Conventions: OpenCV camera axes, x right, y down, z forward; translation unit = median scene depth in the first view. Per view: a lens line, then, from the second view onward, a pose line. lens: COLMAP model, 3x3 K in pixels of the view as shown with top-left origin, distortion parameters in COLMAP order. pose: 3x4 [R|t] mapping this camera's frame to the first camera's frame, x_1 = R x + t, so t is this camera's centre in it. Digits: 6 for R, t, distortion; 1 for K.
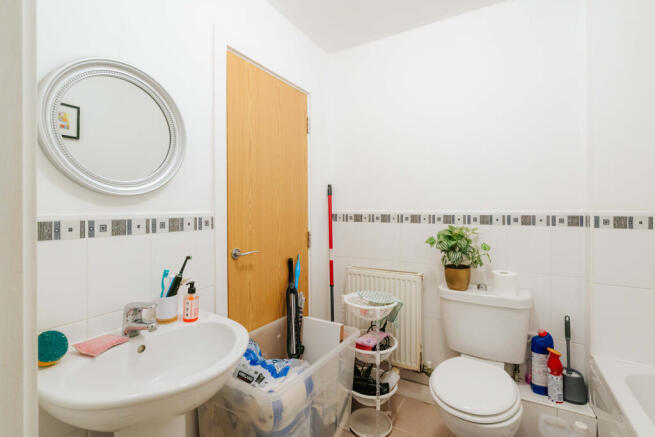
lens RADIAL K [[305.6, 0, 327.5], [0, 305.6, 218.5], [0, 0, 1]] dist [0.001631, 0.000864]
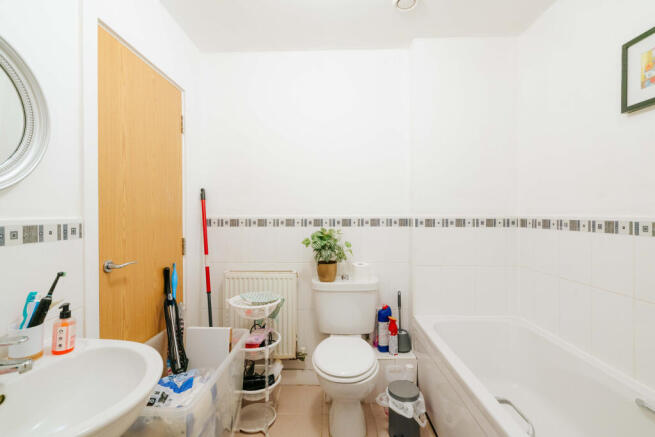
lens RADIAL K [[300.4, 0, 326.7], [0, 300.4, 224.5], [0, 0, 1]] dist [0.000462, 0.000472]
pose [[0.871266, -0.016603, 0.490530, -0.160432], [0.014127, 0.999862, 0.008751, -0.000047], [-0.490608, -0.000695, 0.871380, -0.022530]]
